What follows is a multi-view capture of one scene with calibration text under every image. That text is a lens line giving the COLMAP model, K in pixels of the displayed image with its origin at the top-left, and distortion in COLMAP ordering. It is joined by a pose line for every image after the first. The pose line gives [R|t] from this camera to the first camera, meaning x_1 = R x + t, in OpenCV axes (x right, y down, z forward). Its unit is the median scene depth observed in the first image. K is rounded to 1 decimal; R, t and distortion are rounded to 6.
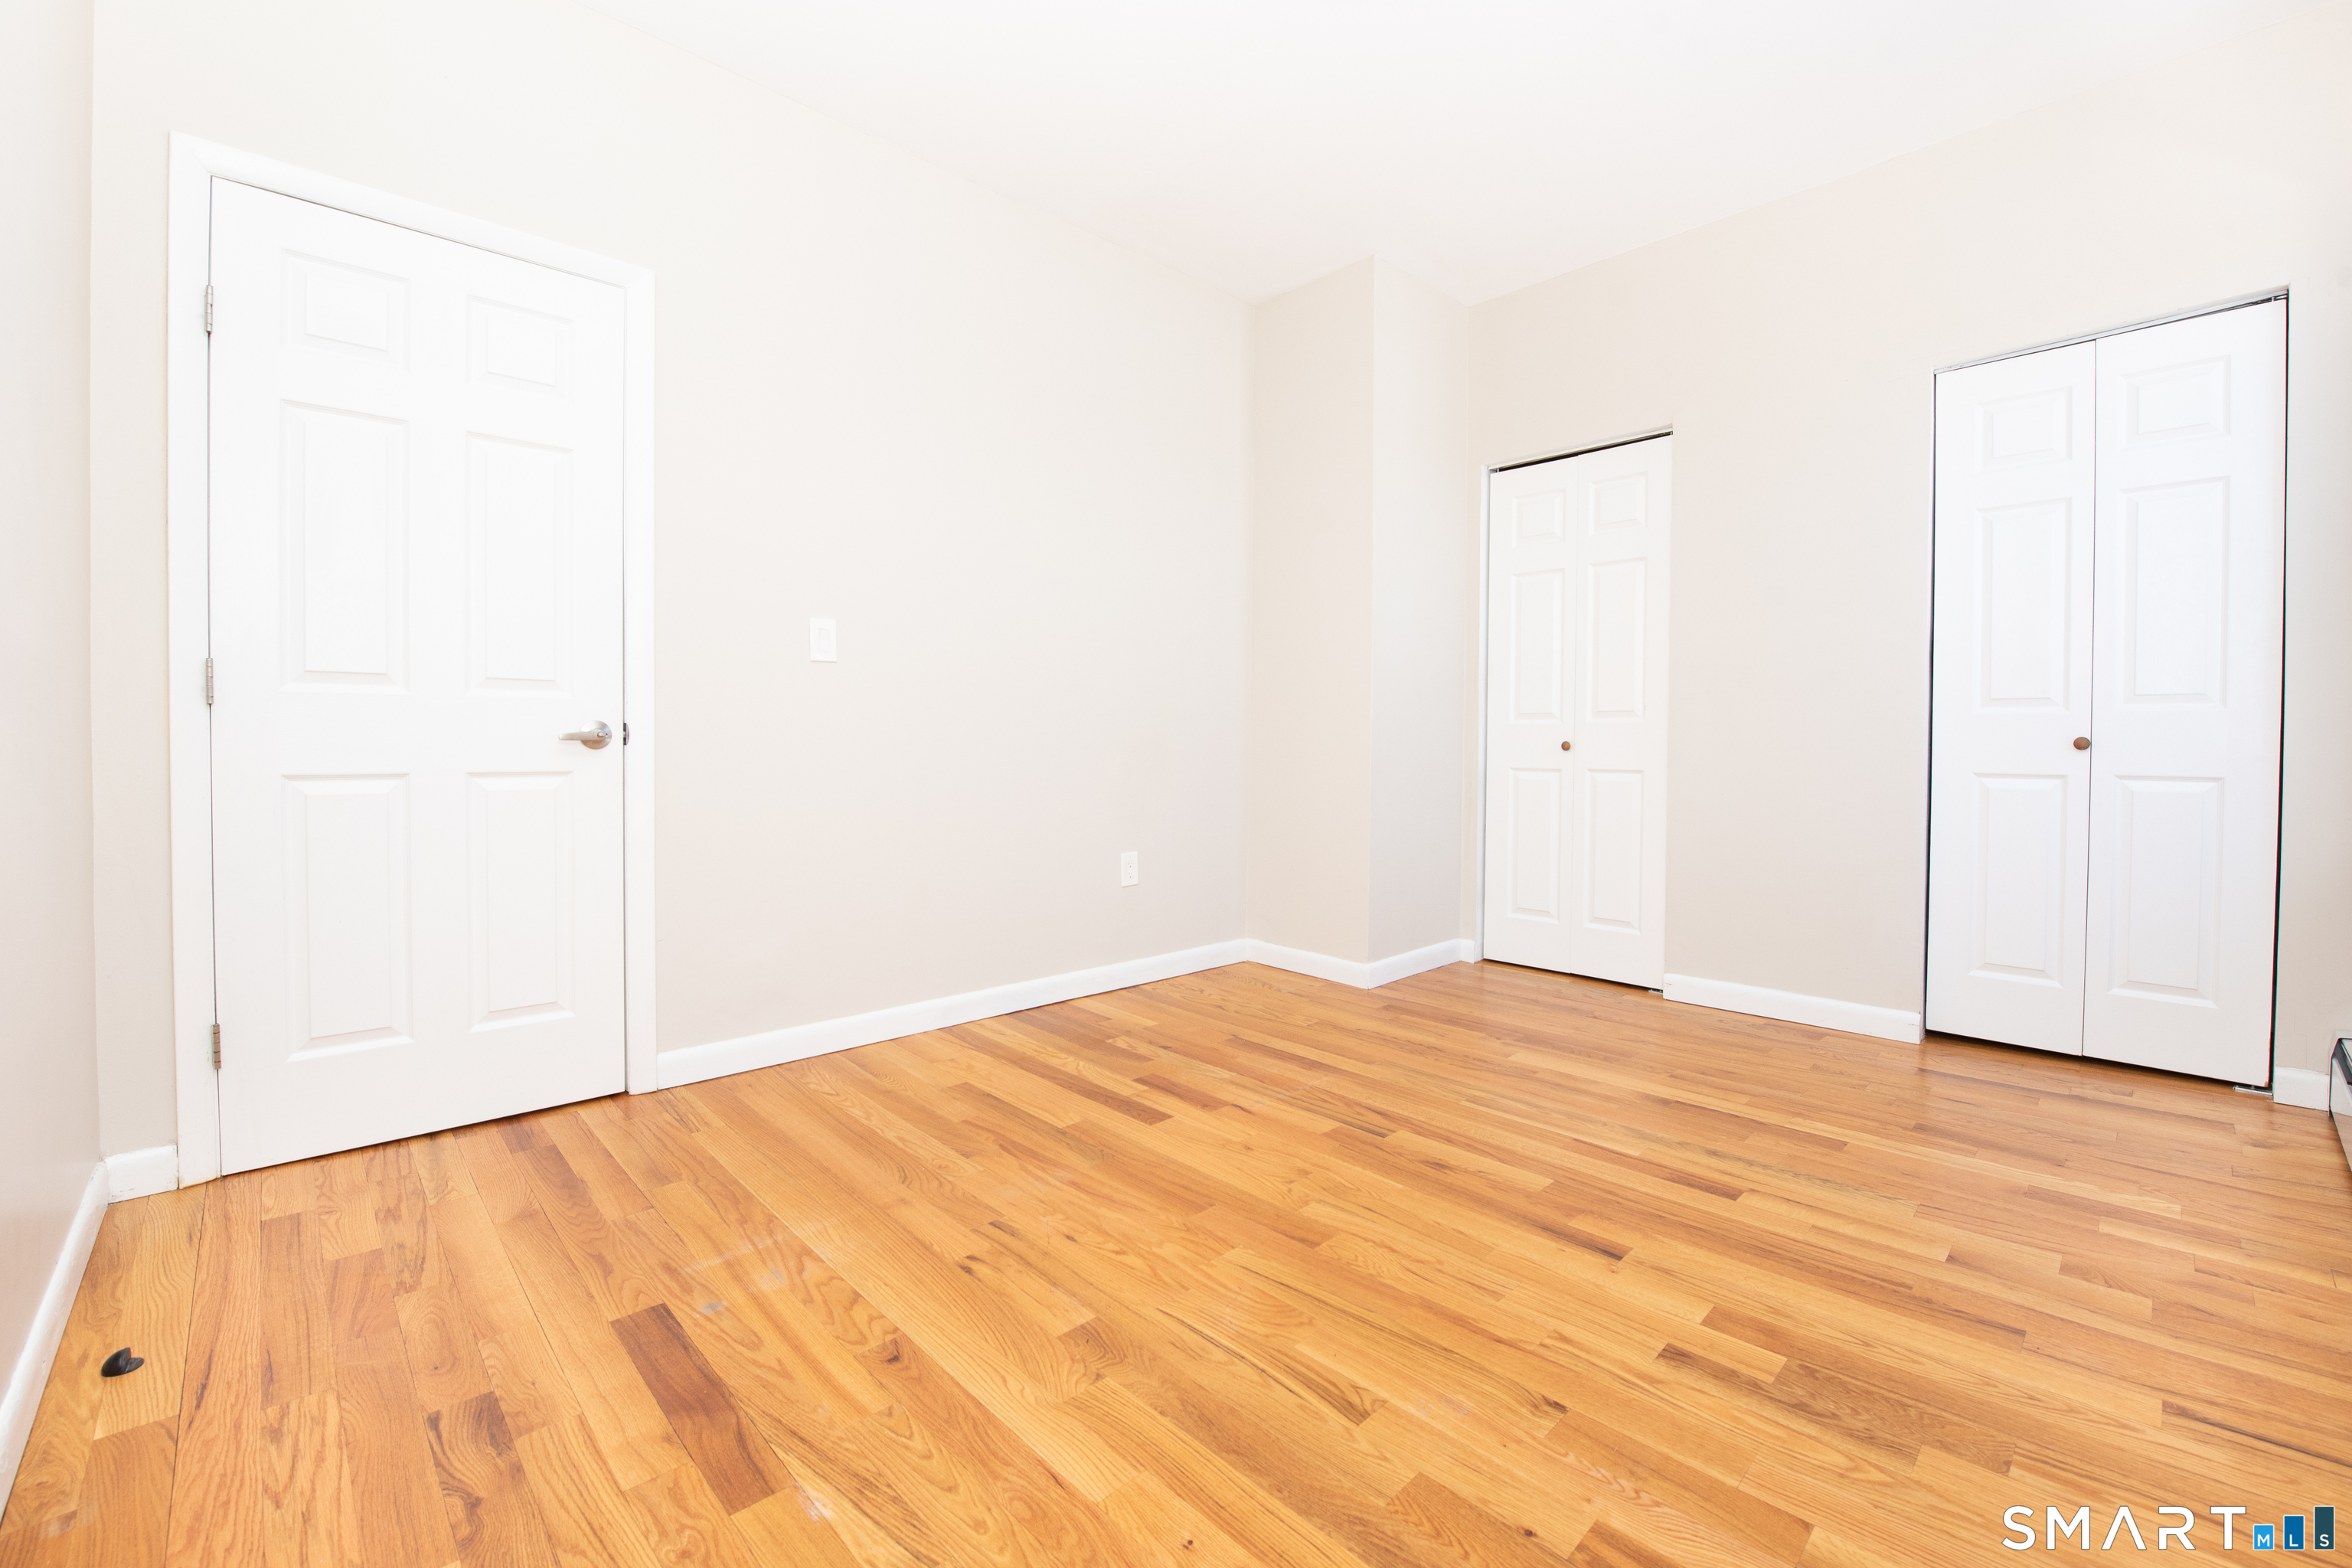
lens RADIAL K [[958.5, 0, 1169.6], [0, 958.5, 767.0], [0, 0, 1]] dist [-0.024020, -0.000291]
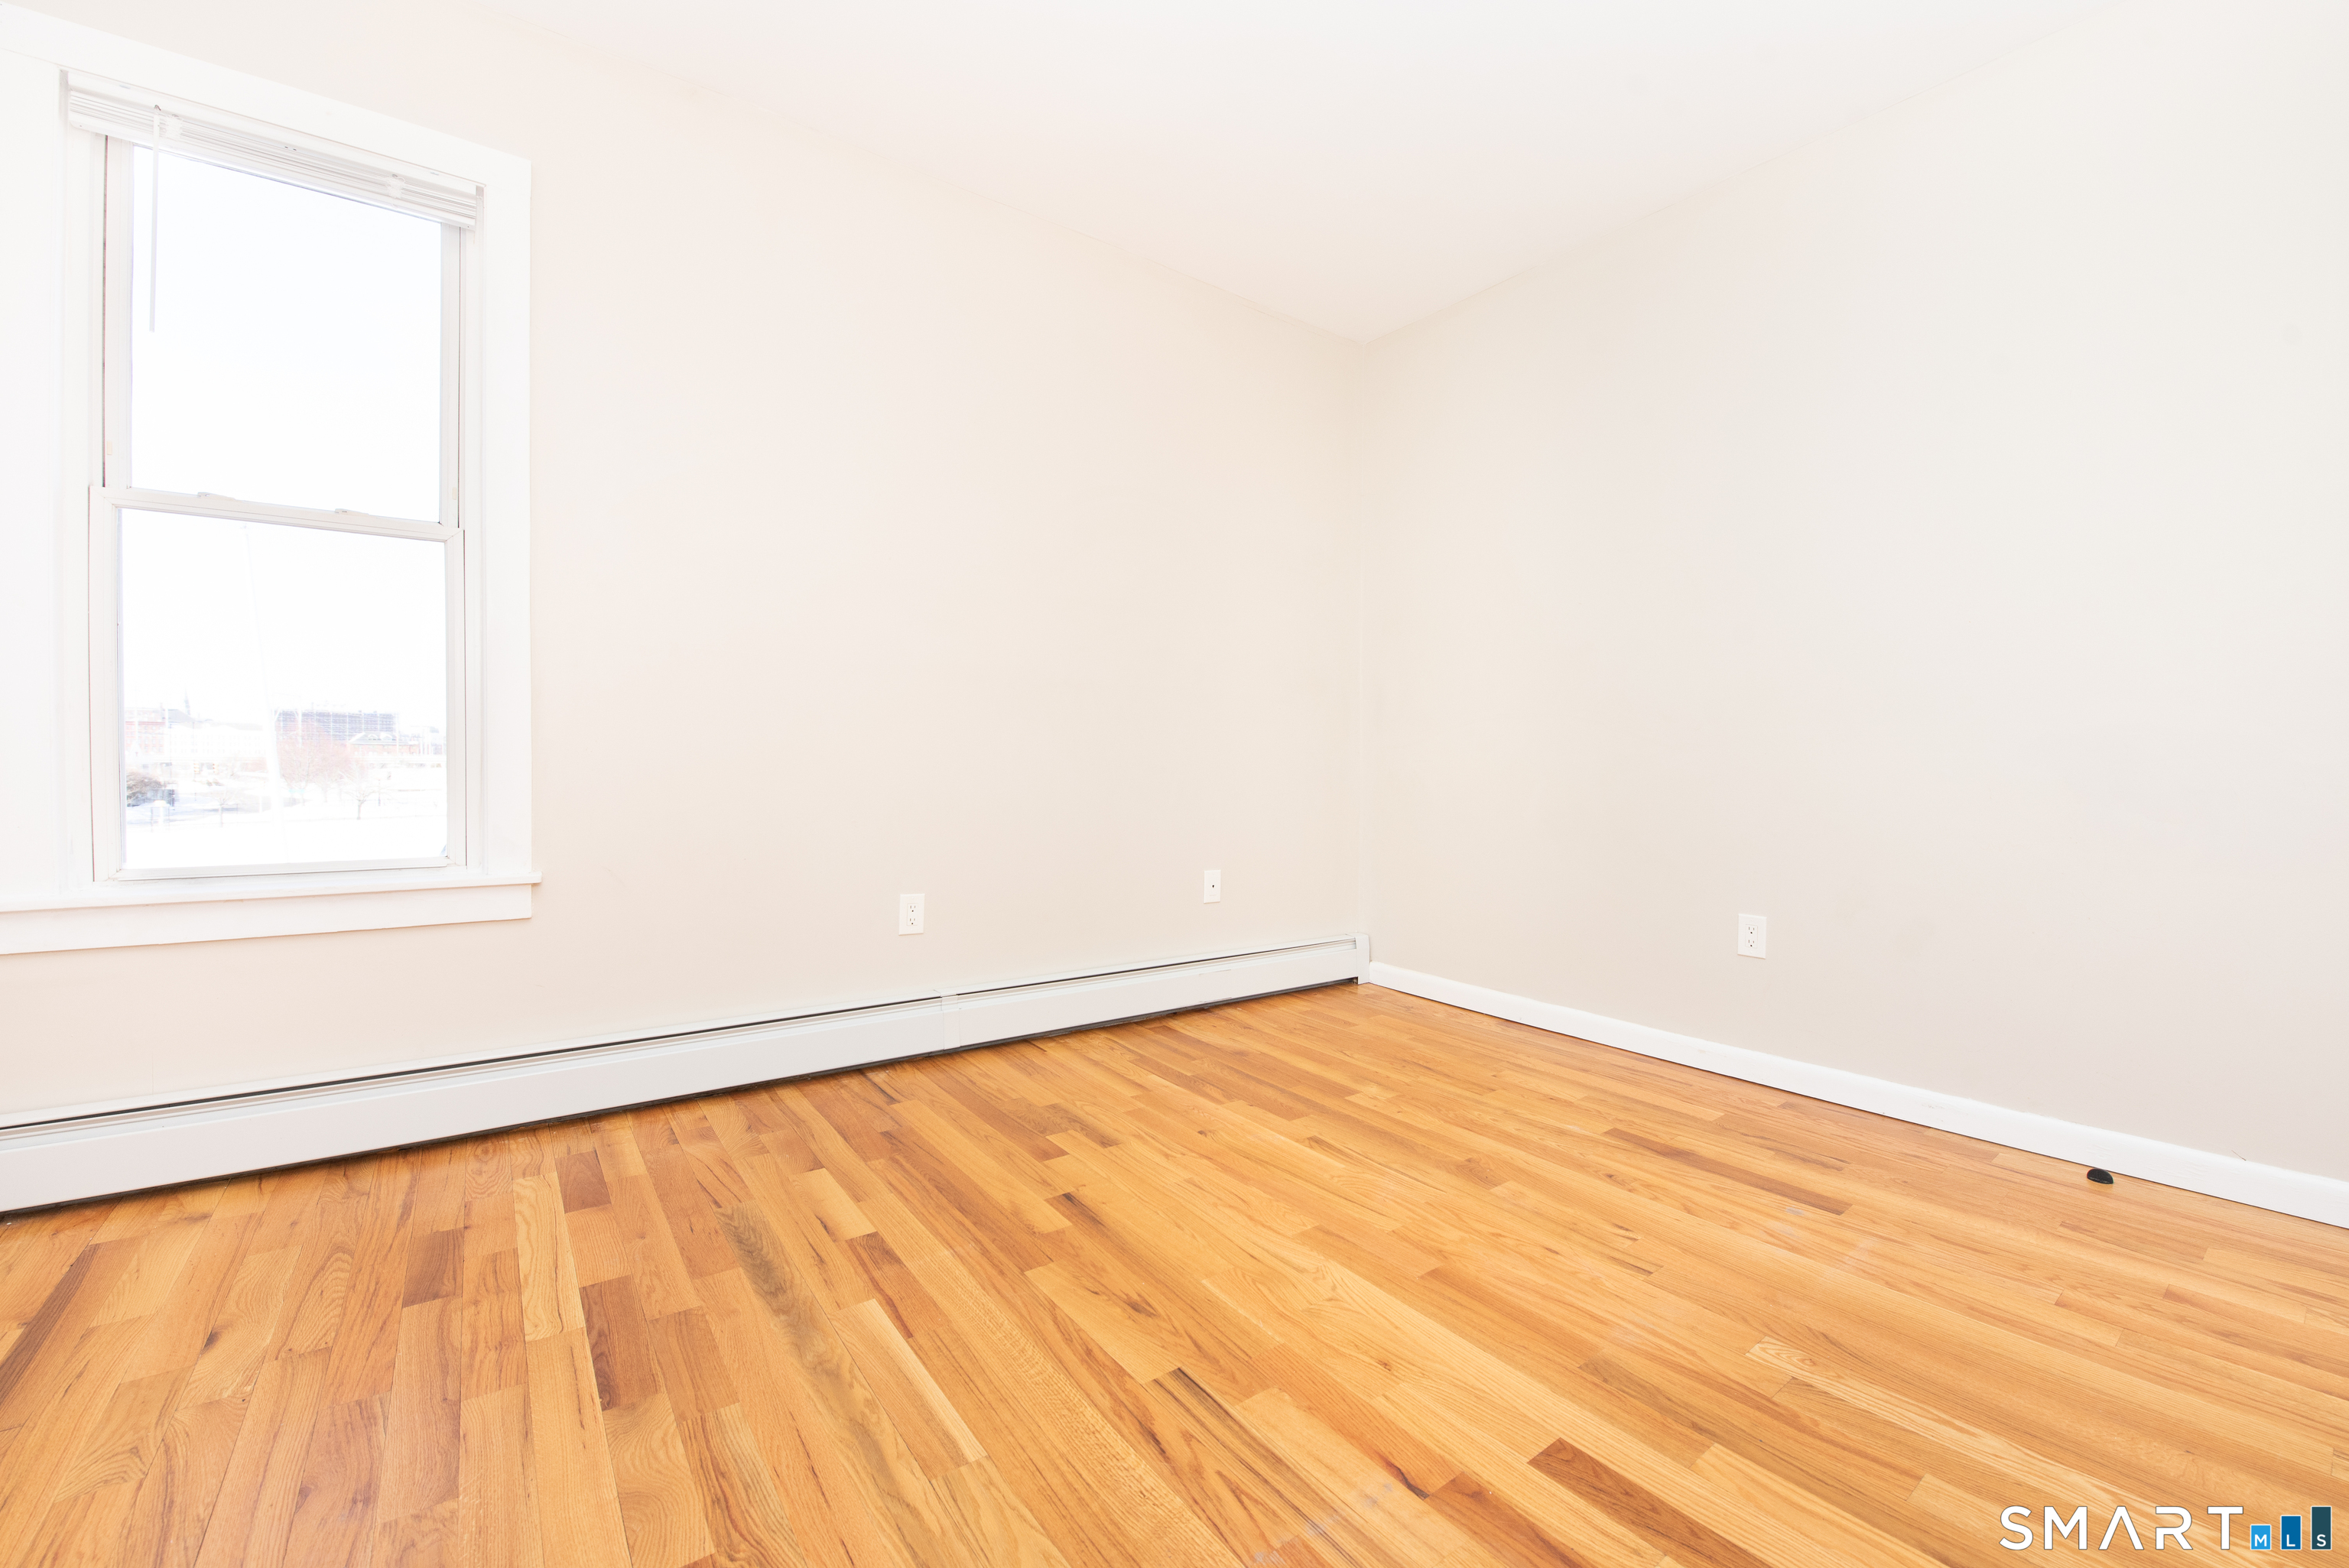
lens RADIAL K [[957.2, 0, 1168.2], [0, 957.2, 767.0], [0, 0, 1]] dist [-0.024020, -0.000291]
pose [[-0.993627, -0.014313, 0.111806, 0.184246], [-0.010500, 0.999346, 0.034616, -0.058577], [-0.112229, 0.033221, -0.993127, 1.845560]]
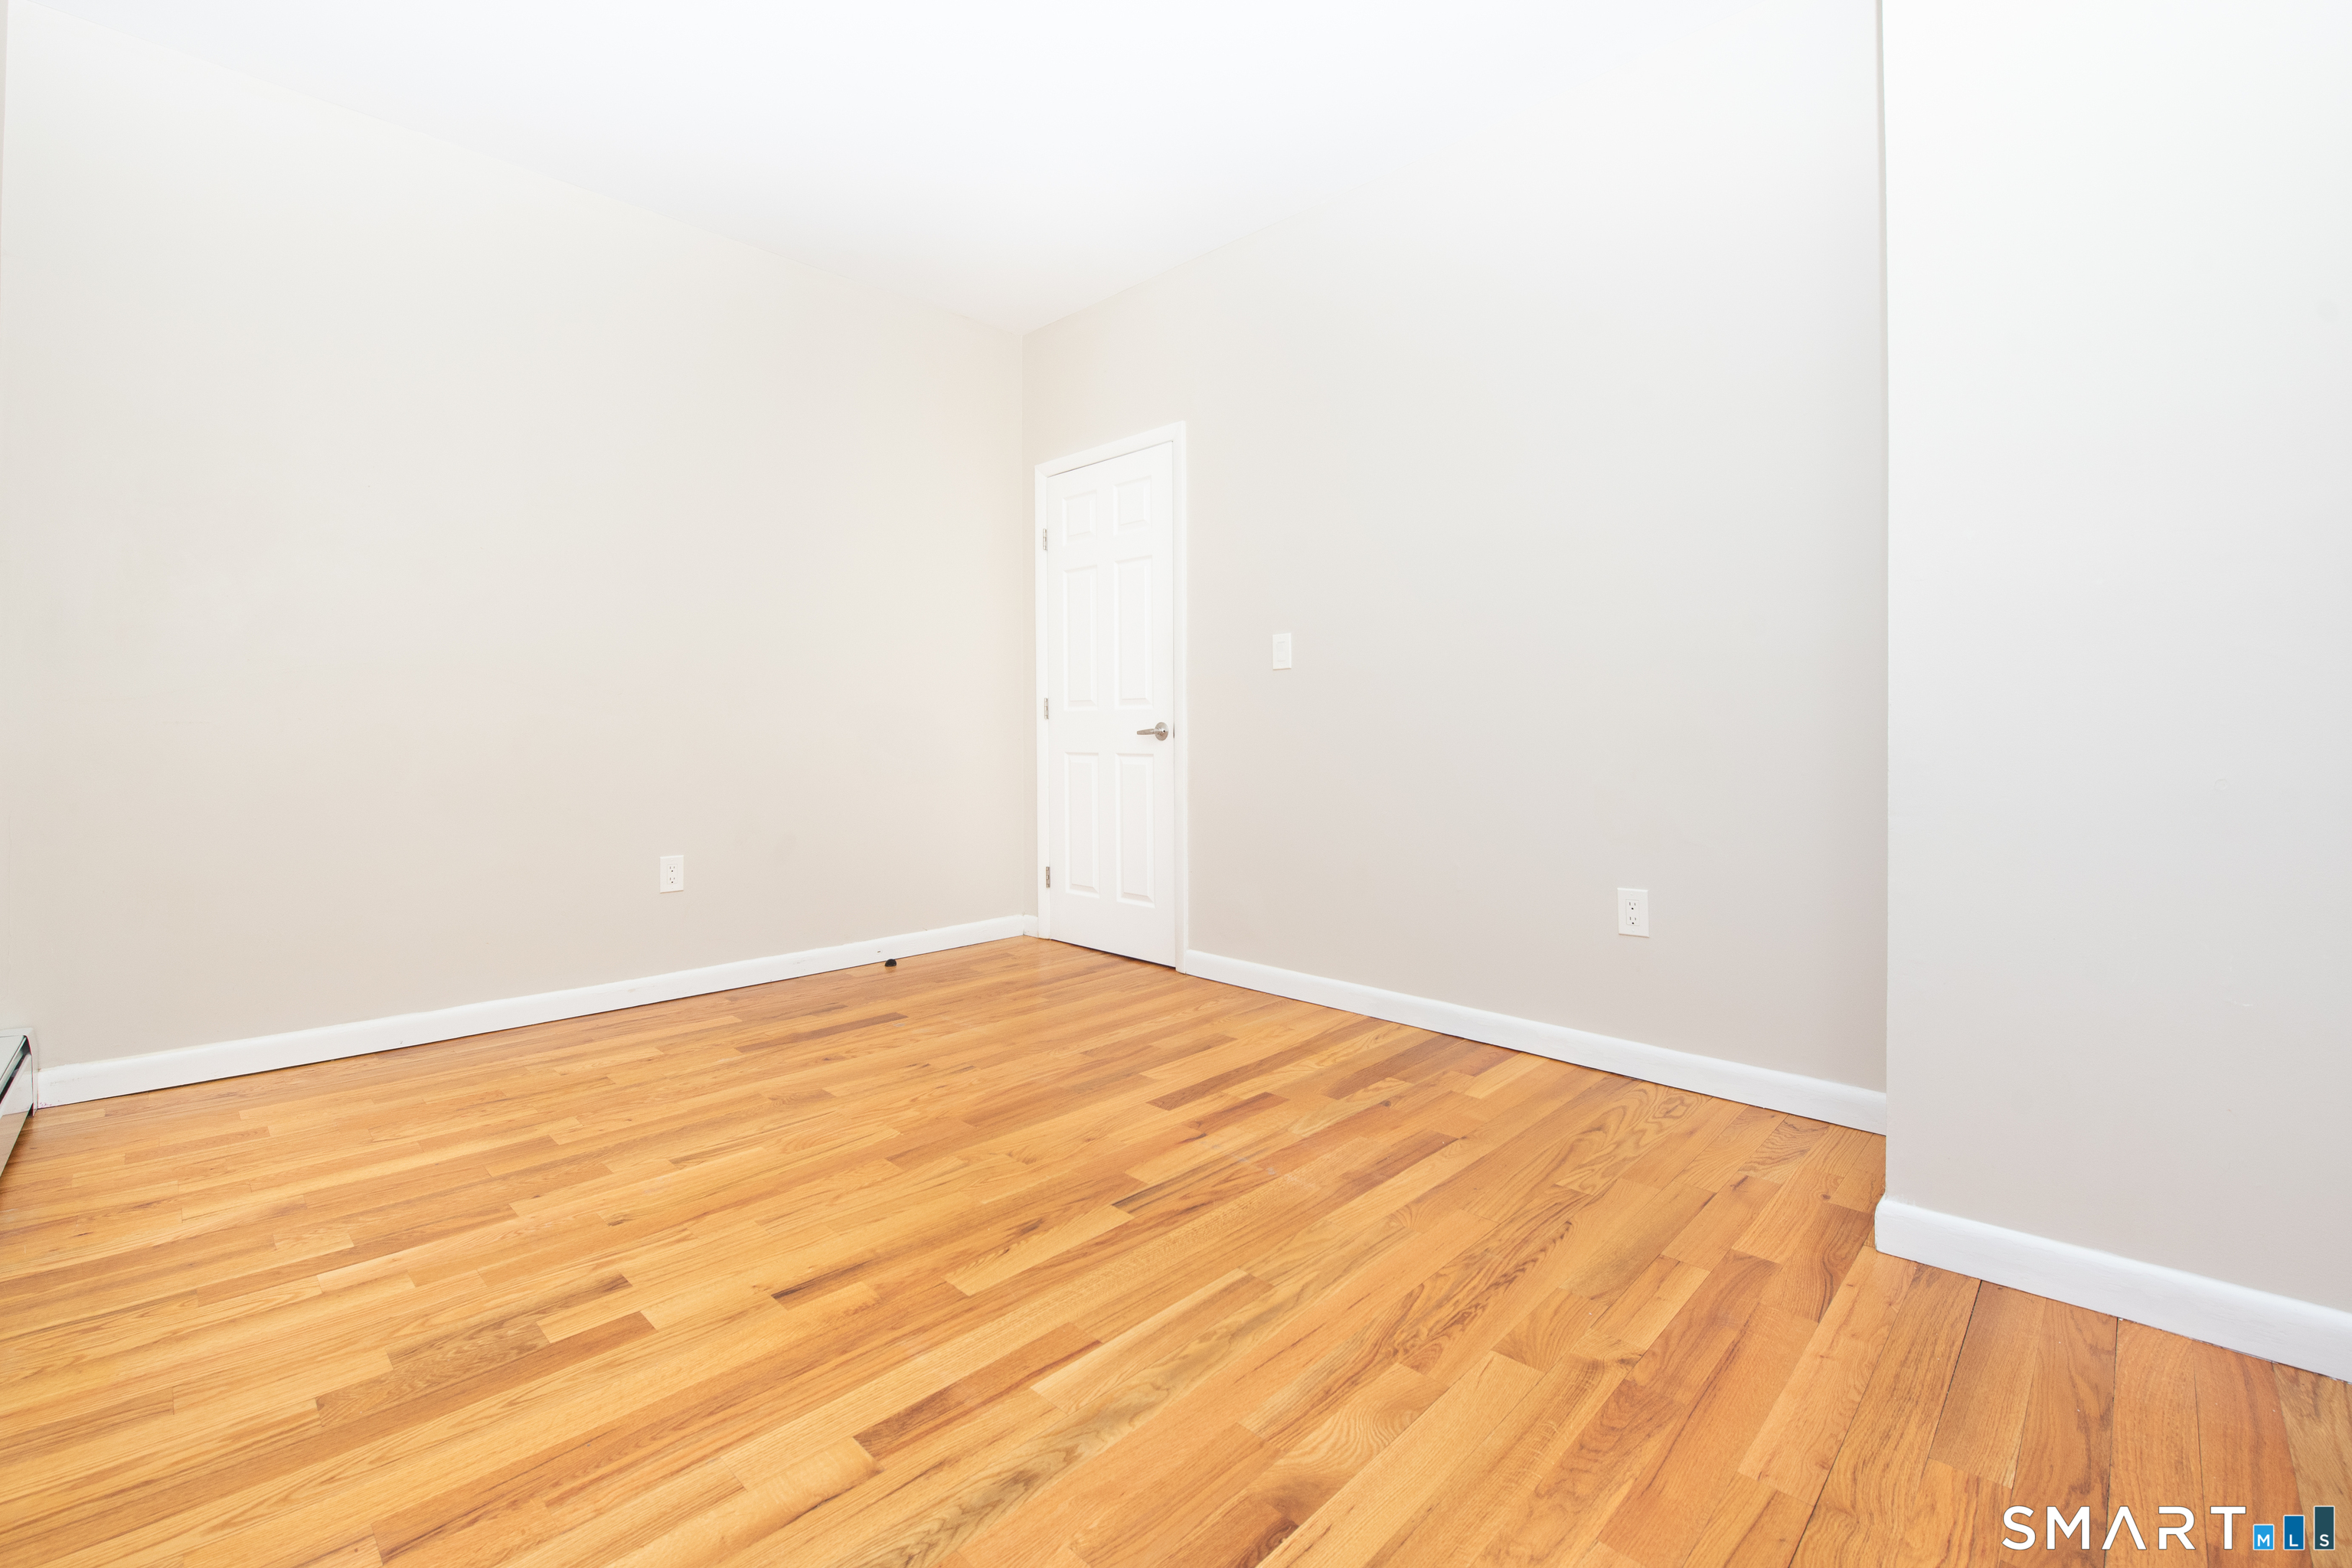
lens RADIAL K [[987.0, 0, 1176.5], [0, 987.0, 740.9], [0, 0, 1]] dist [-0.010166, -0.000761]
pose [[0.062261, 0.004670, -0.998049, 1.225645], [-0.026892, 0.999634, 0.003000, -0.026347], [0.997698, 0.026653, 0.062364, 1.114801]]
